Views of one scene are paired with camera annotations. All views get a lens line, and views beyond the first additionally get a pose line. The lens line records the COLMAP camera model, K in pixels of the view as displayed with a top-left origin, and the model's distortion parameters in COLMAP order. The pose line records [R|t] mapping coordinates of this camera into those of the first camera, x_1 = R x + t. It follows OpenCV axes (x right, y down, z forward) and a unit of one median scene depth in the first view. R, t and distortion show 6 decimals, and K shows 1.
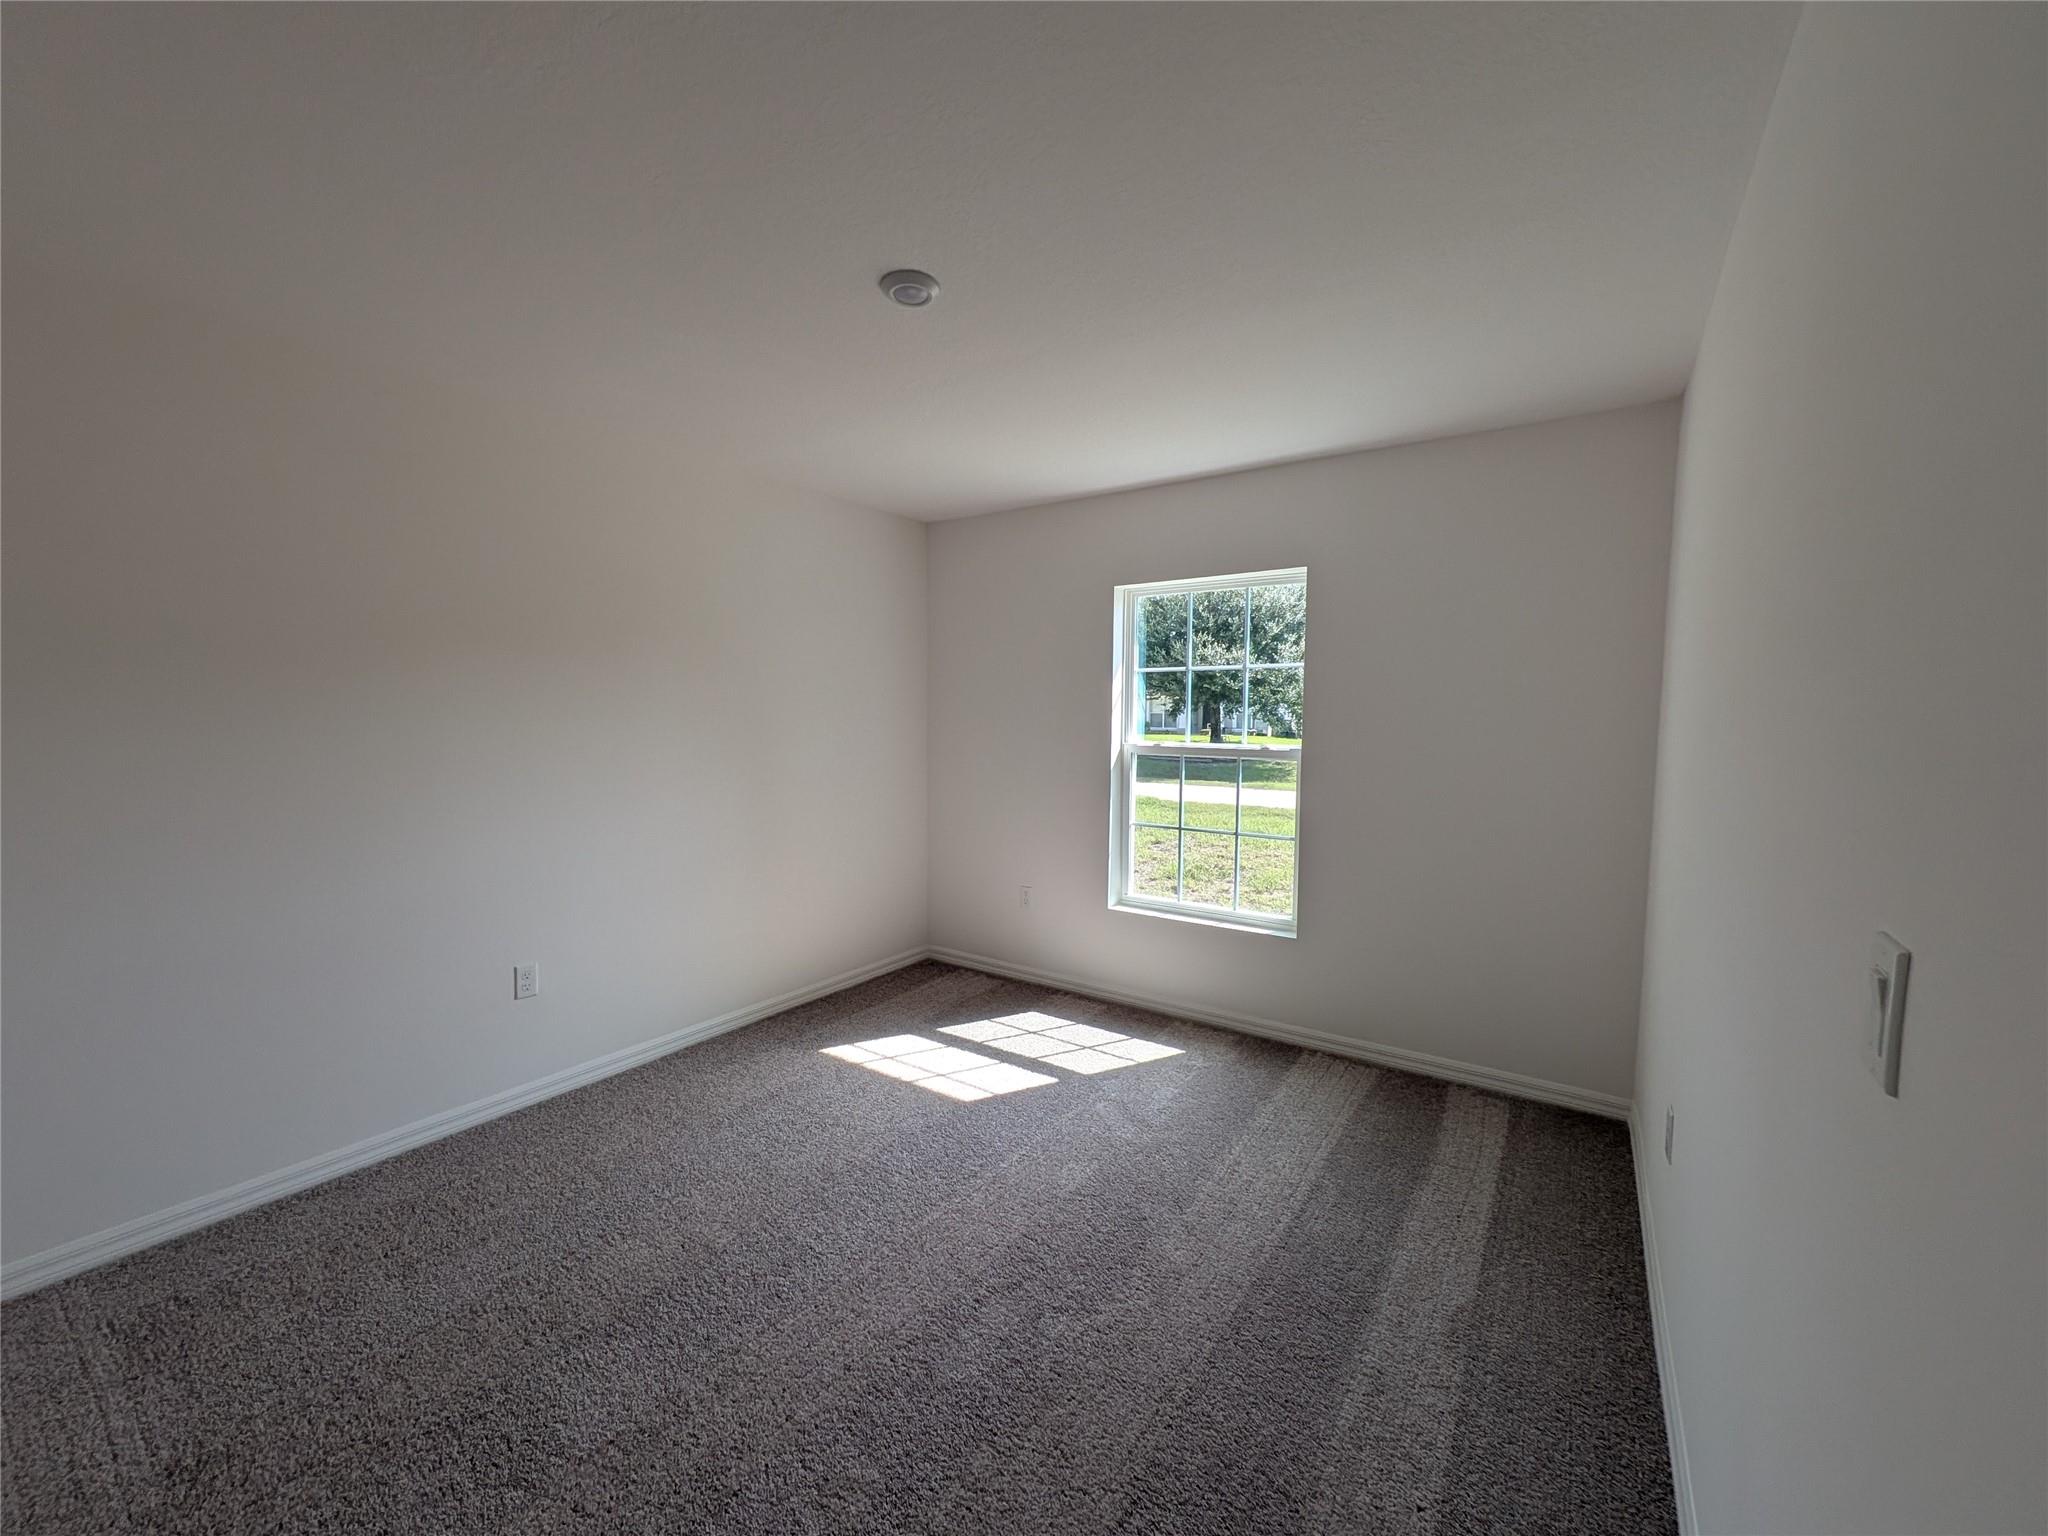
lens RADIAL K [[810.1, 0, 1021.1], [0, 810.1, 770.5], [0, 0, 1]] dist [0.003936, -0.000916]
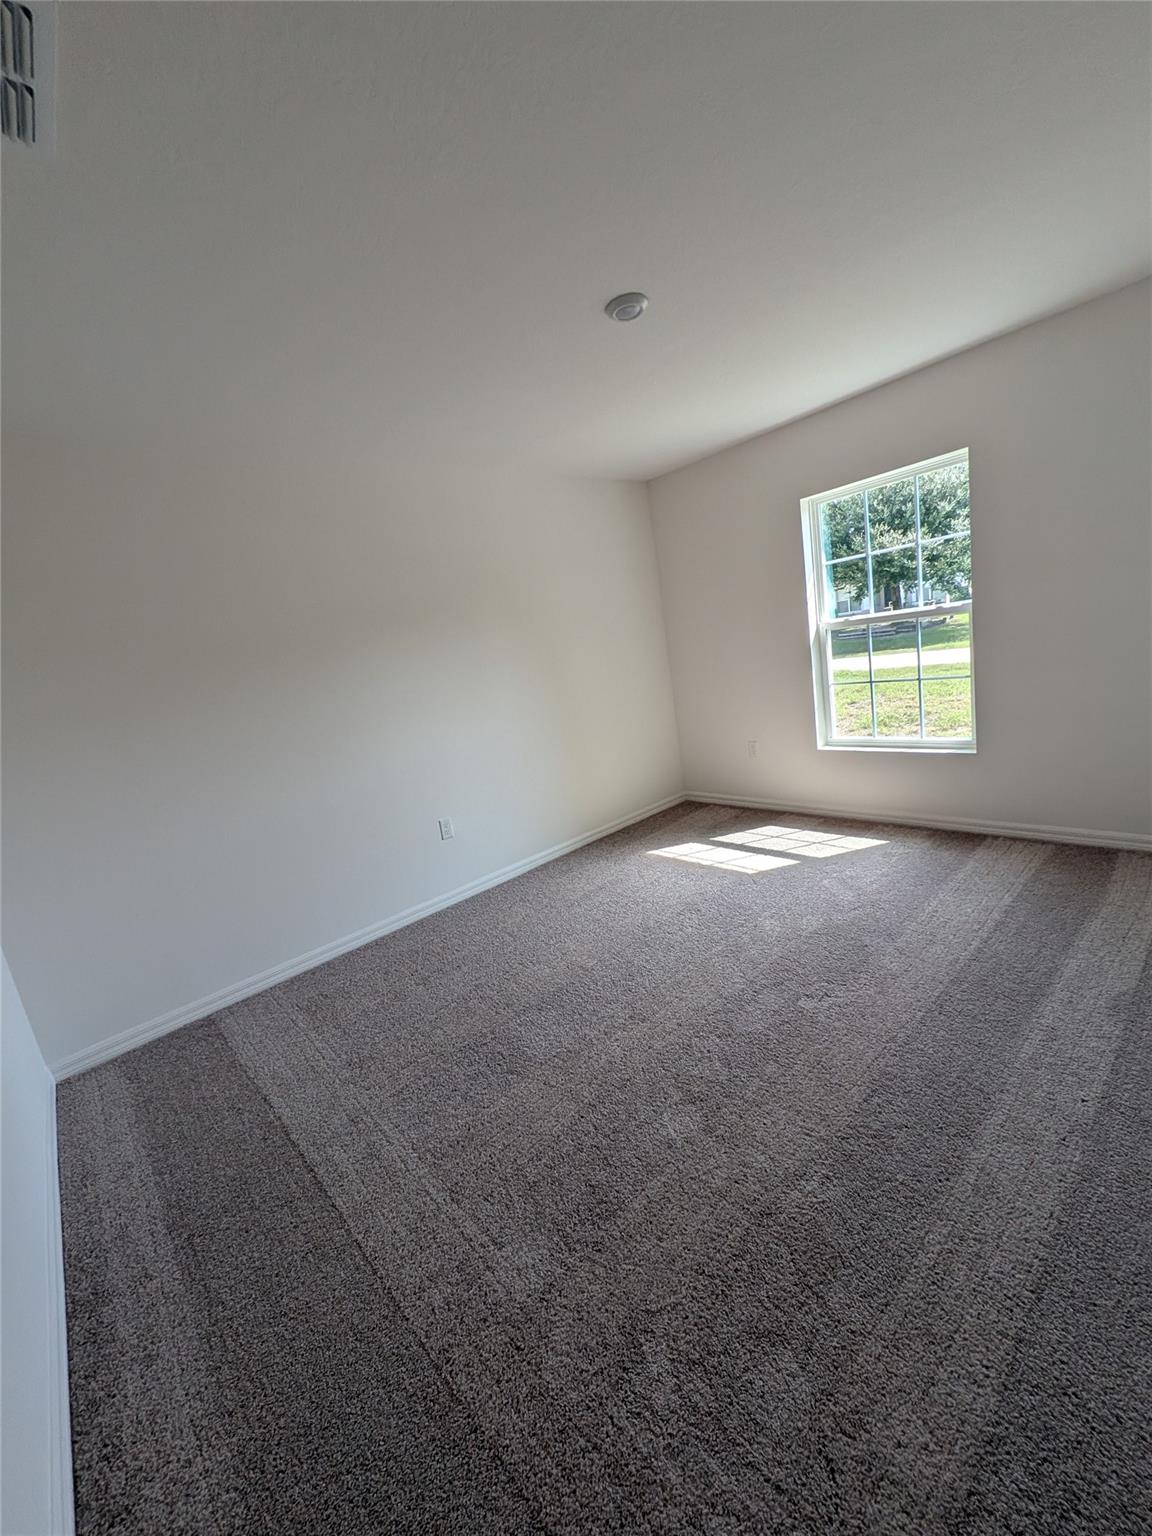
lens RADIAL K [[607.6, 0, 579.9], [0, 607.6, 768.9], [0, 0, 1]] dist [0.003936, -0.000916]
pose [[0.960101, -0.105768, -0.258879, -0.021714], [0.143175, 0.981102, 0.130151, 0.021718], [0.240221, -0.162023, 0.957101, -0.102222]]
